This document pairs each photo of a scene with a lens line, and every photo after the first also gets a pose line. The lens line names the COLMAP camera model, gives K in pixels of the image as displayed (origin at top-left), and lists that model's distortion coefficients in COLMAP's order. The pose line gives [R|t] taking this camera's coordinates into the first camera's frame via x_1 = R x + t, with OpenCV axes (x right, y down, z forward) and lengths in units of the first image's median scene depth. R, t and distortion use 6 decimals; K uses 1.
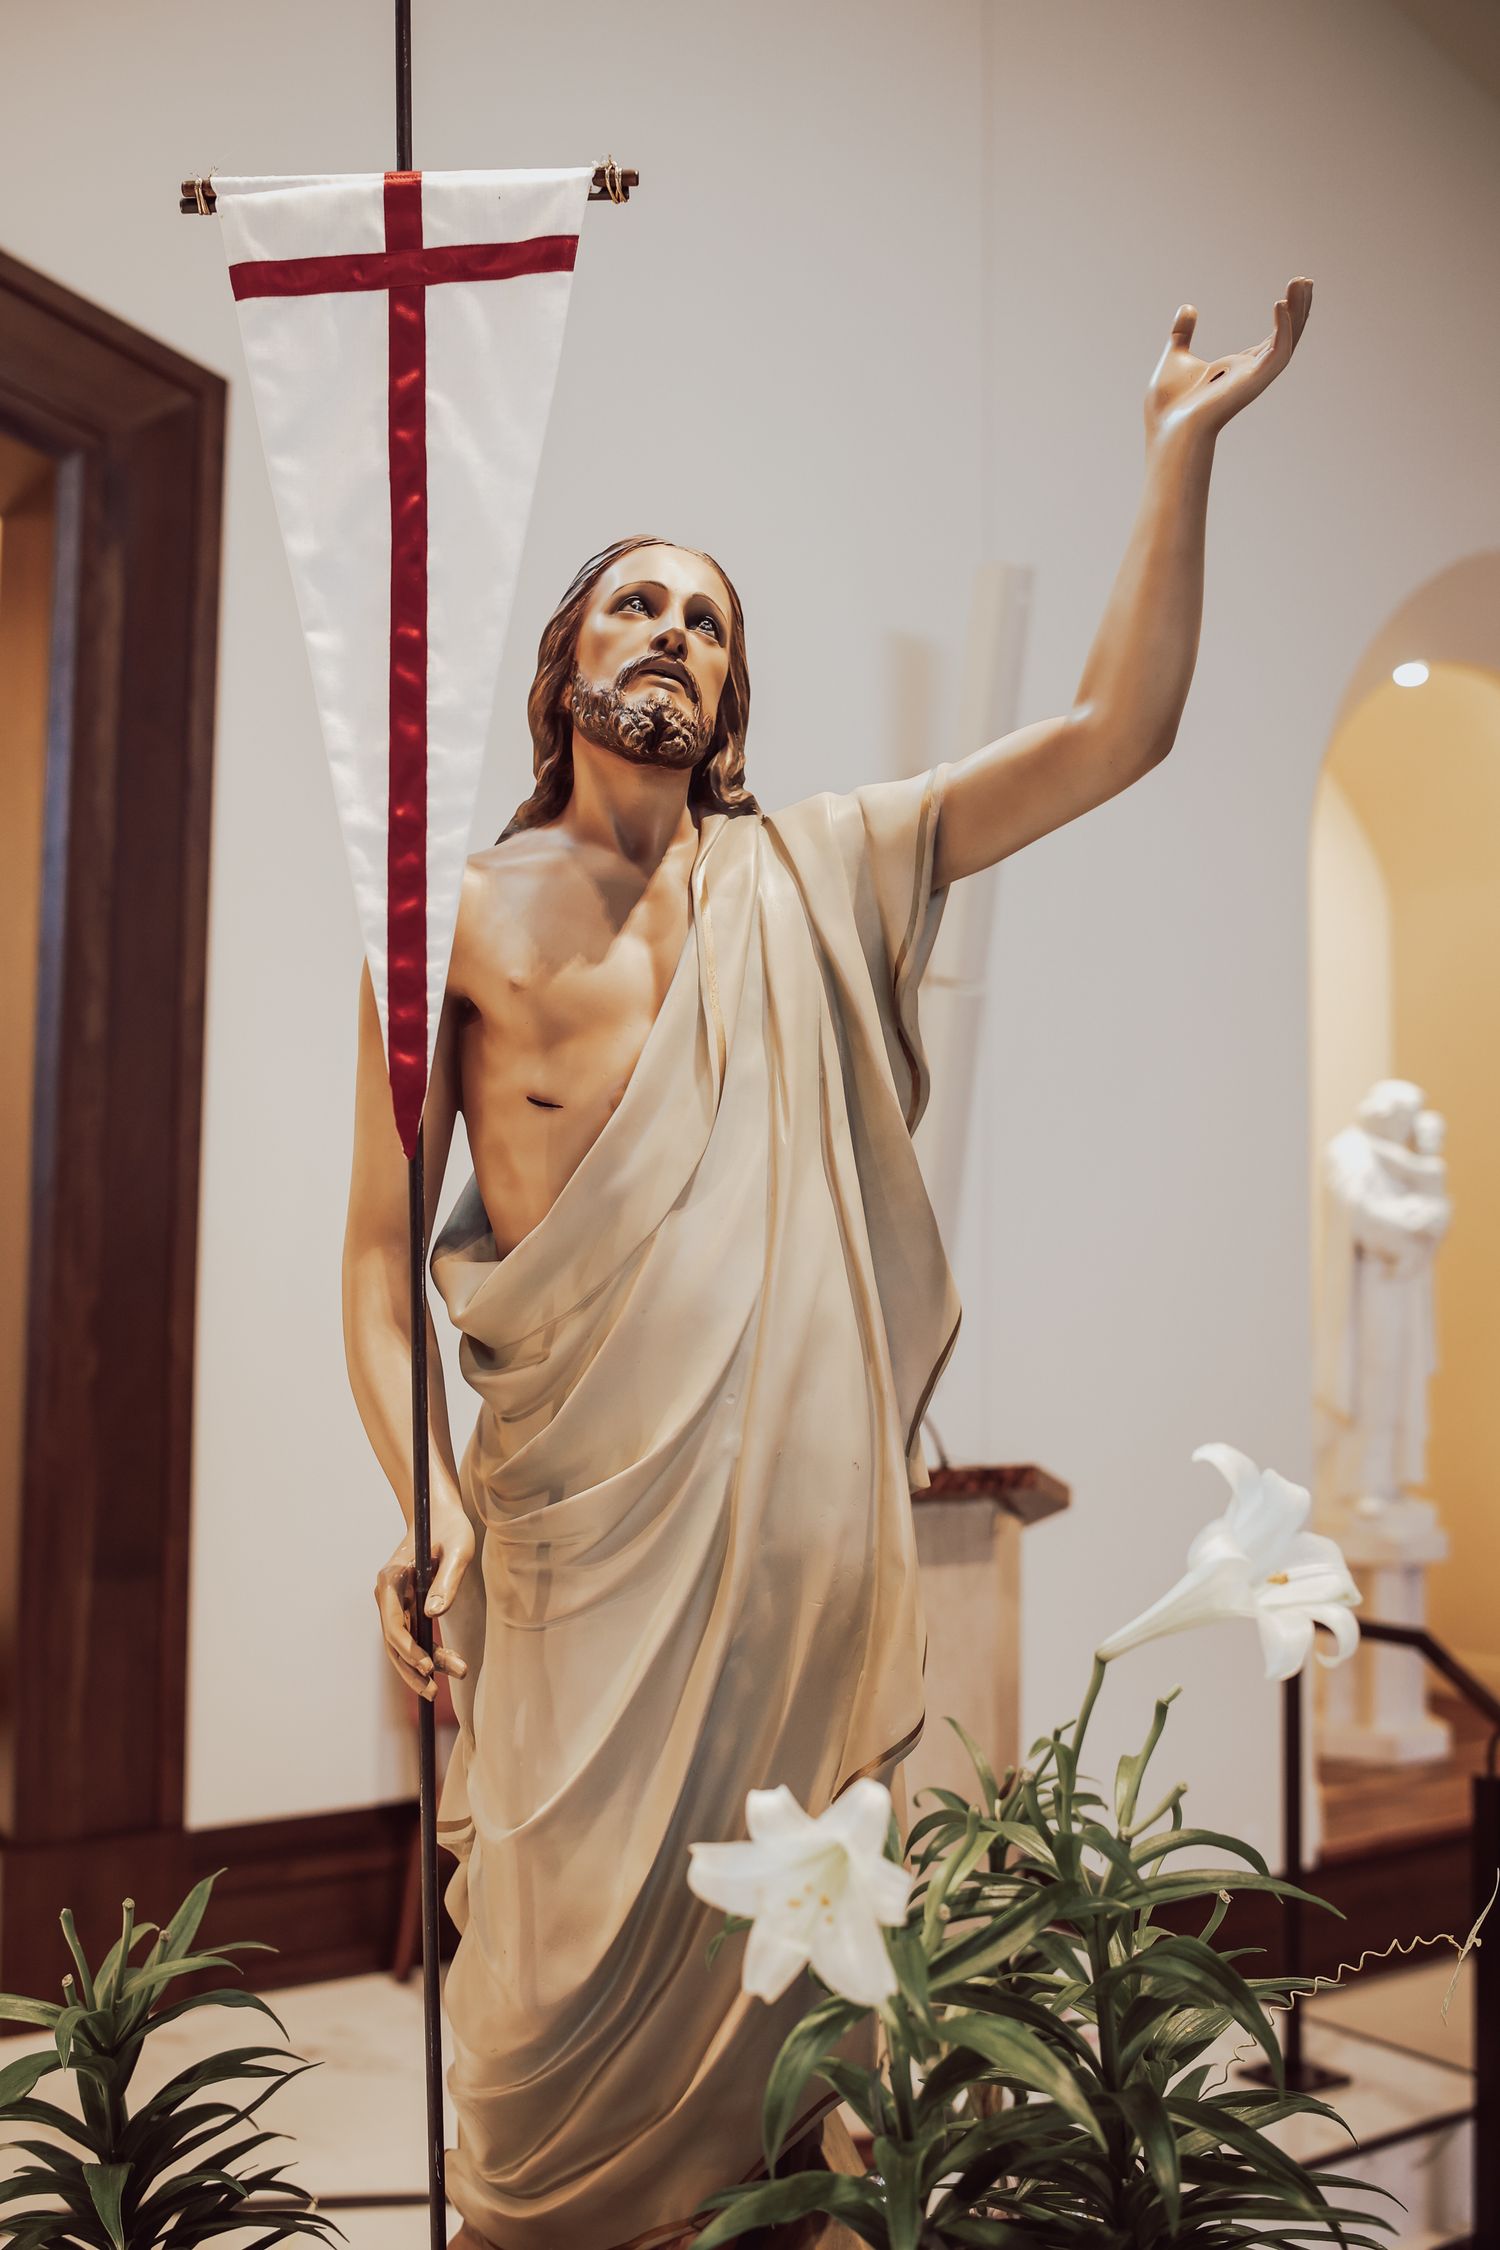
lens RADIAL K [[2250.2, 0, 730.5], [0, 2250.2, 1116.5], [0, 0, 1]] dist [-0.041629, 0.000000]
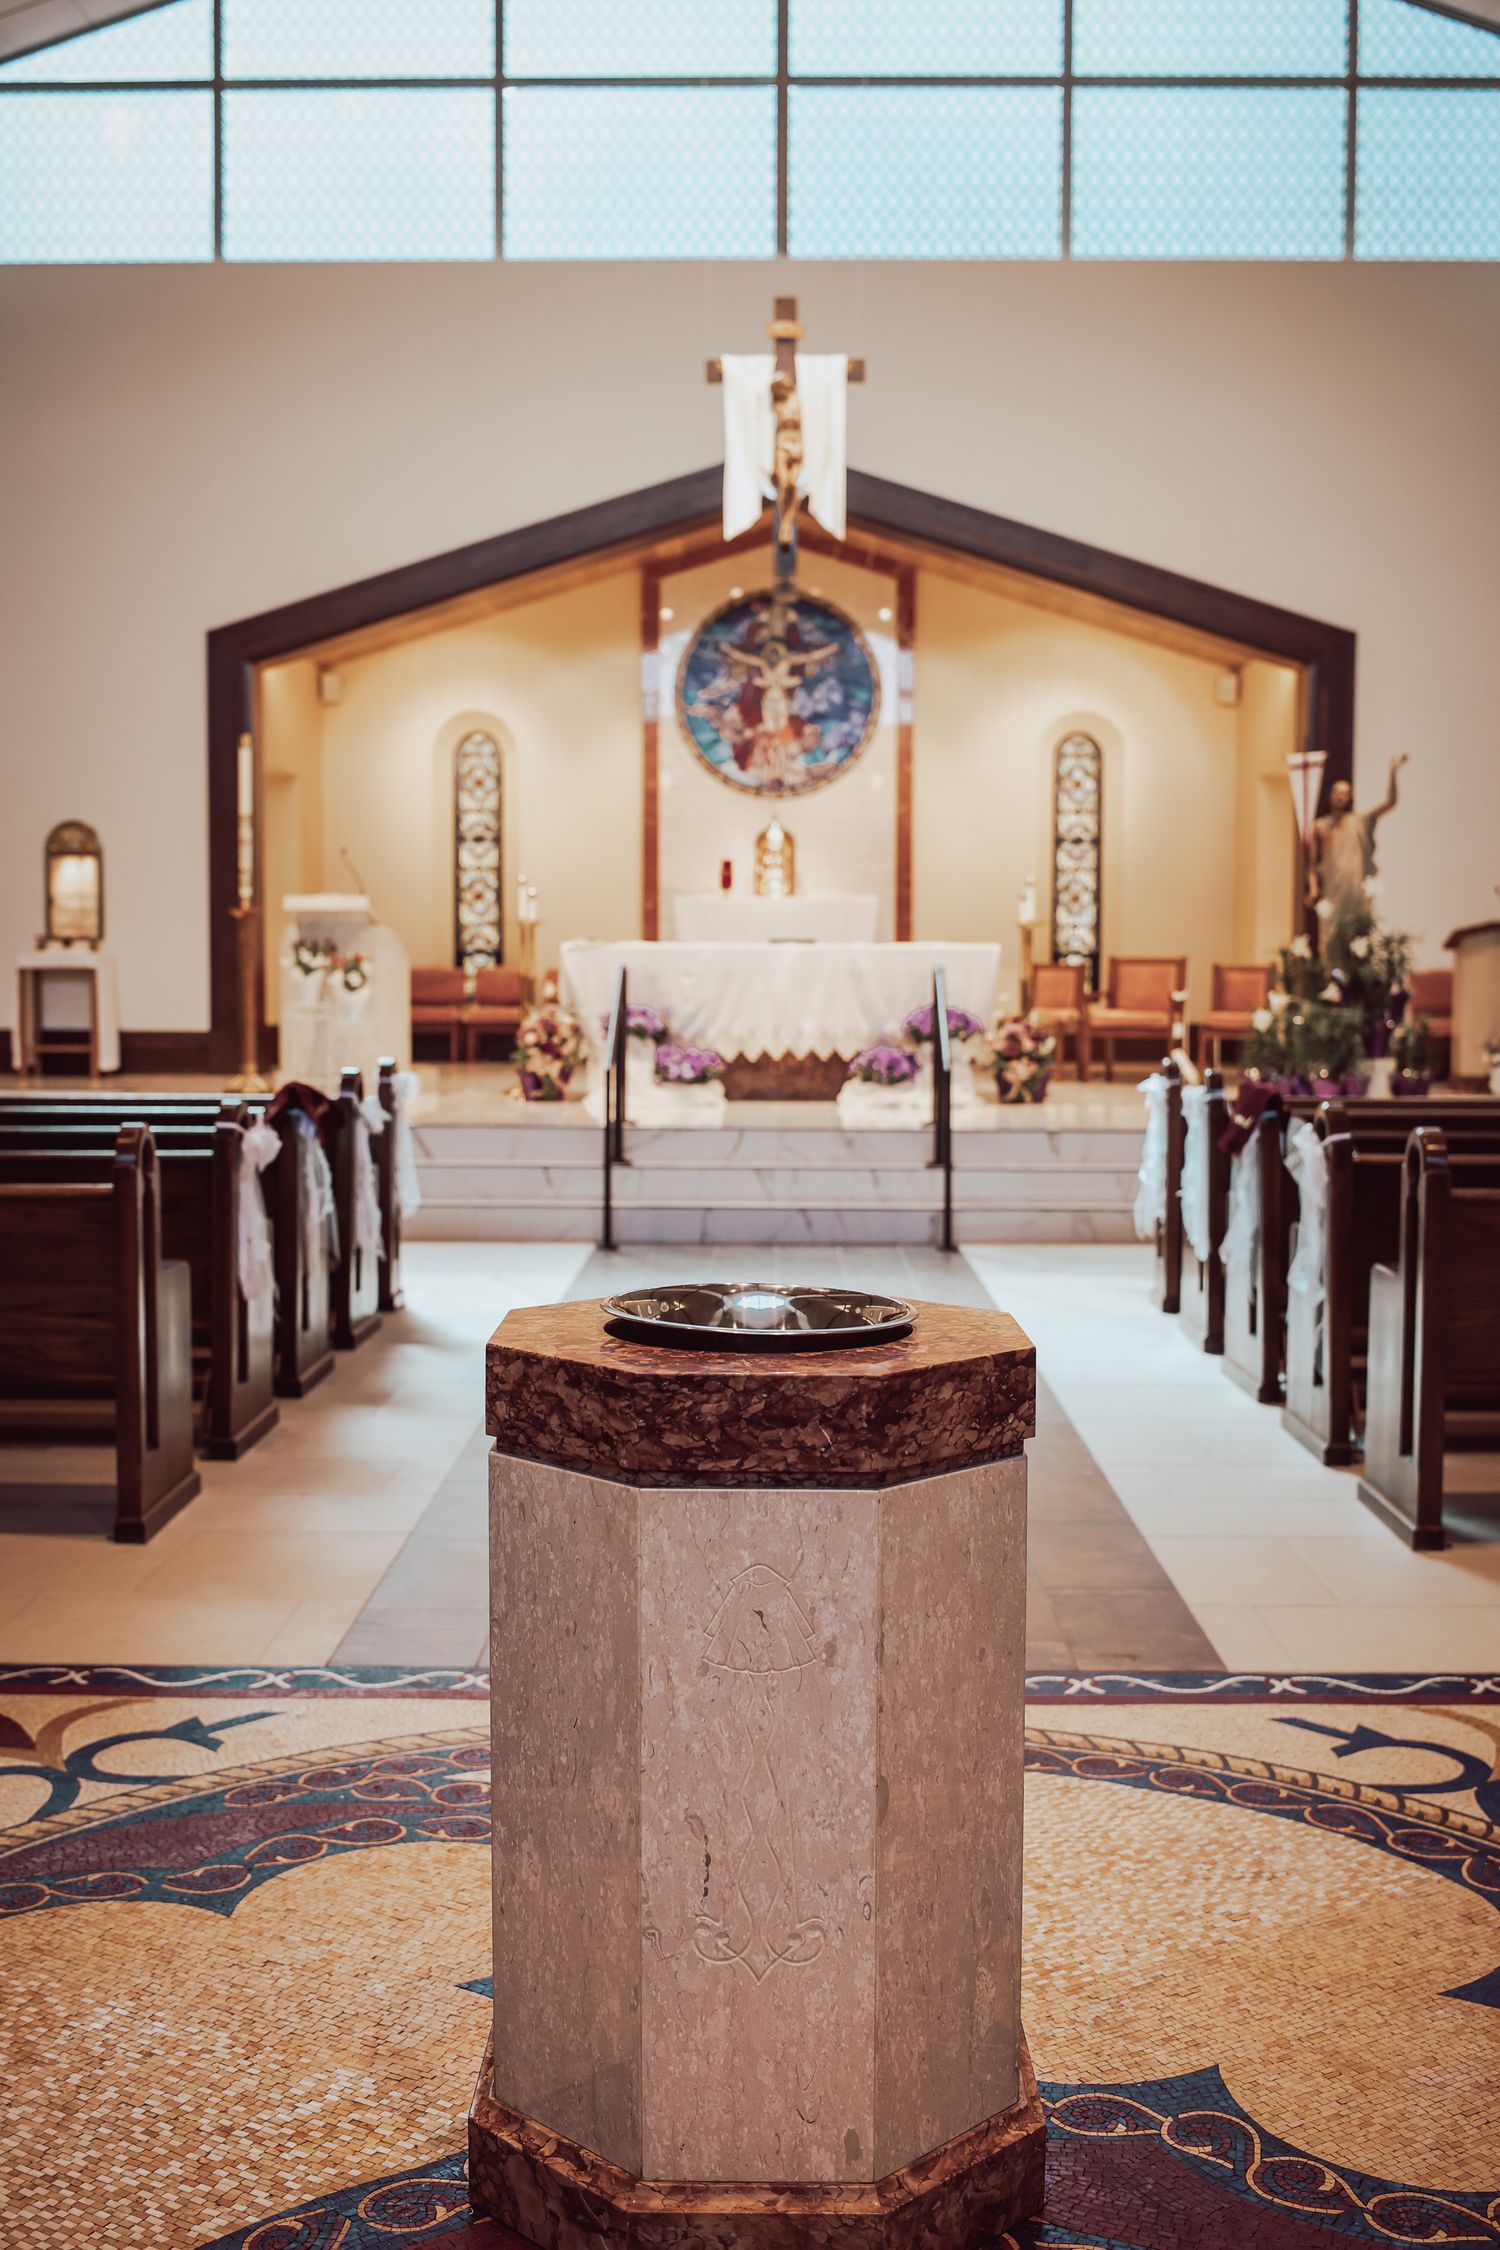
lens RADIAL K [[2250.2, 0, 745.6], [0, 2250.2, 1111.5], [0, 0, 1]] dist [-0.041629, 0.000000]
pose [[0.820239, 0.031443, -0.571156, 3.256031], [0.043802, 0.992104, 0.117521, -0.119113], [0.570342, -0.121413, 0.812385, -7.984258]]
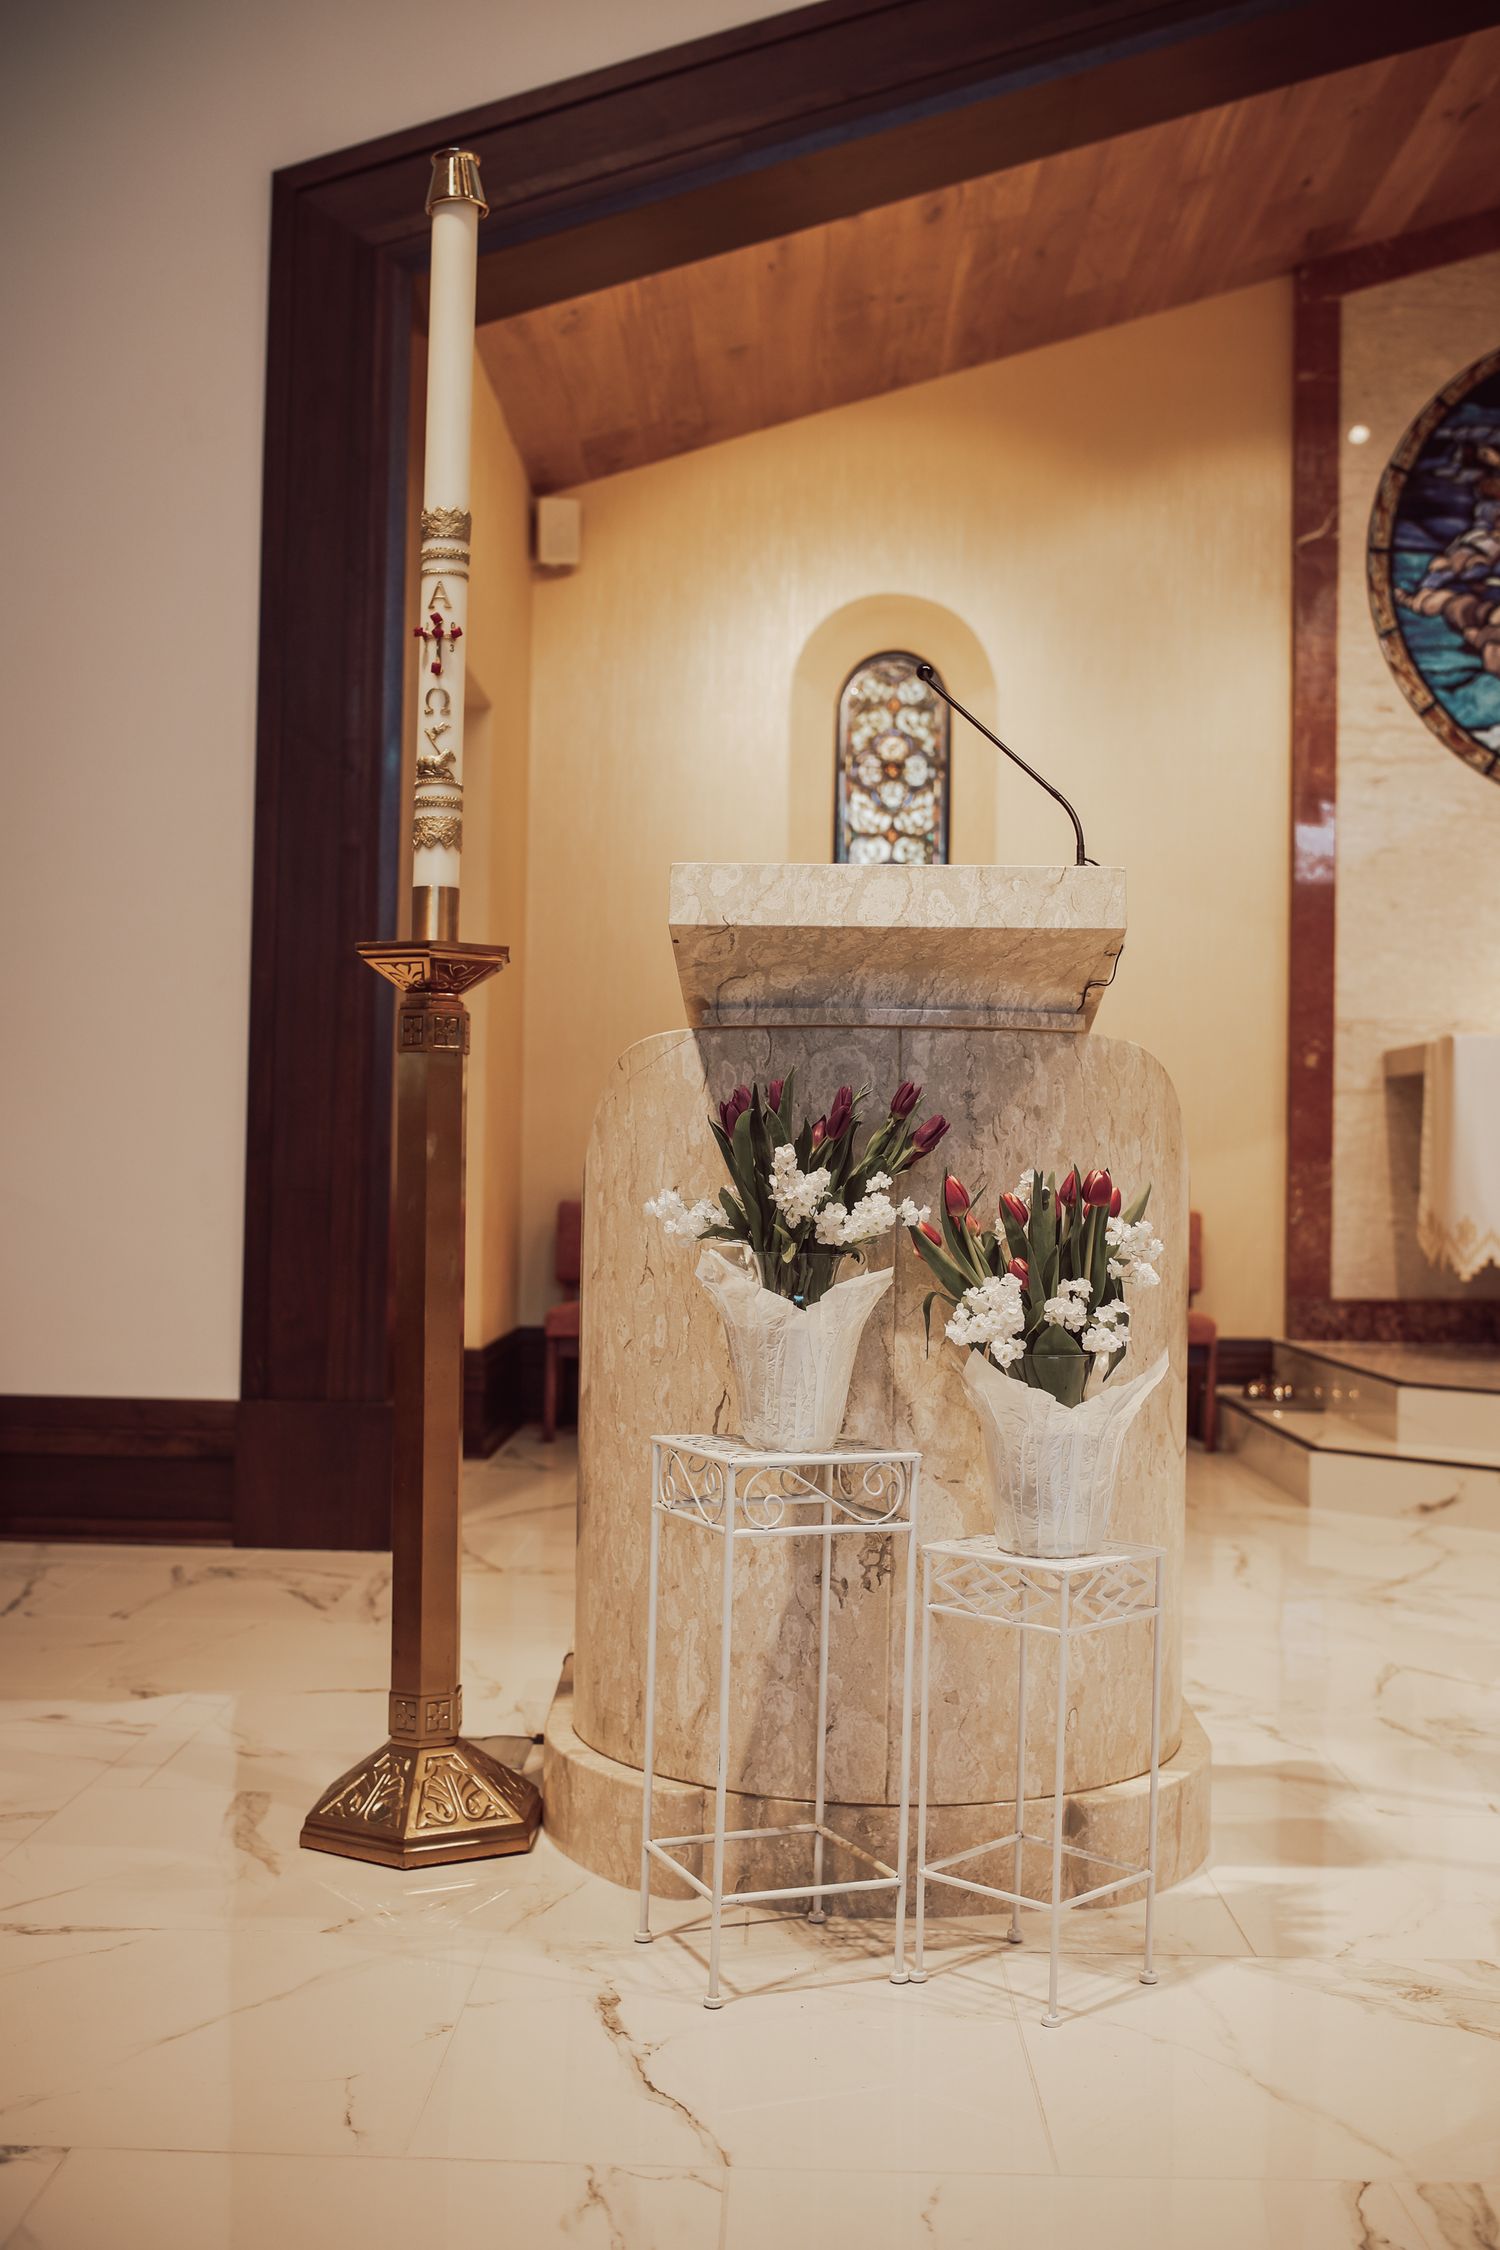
lens RADIAL K [[2250.2, 0, 771.0], [0, 2250.2, 1147.0], [0, 0, 1]] dist [-0.041629, 0.000000]
pose [[0.818602, -0.002898, -0.574354, -2.716091], [0.030513, 0.998795, 0.038449, 0.168581], [0.573550, -0.049000, 0.817704, -2.682044]]
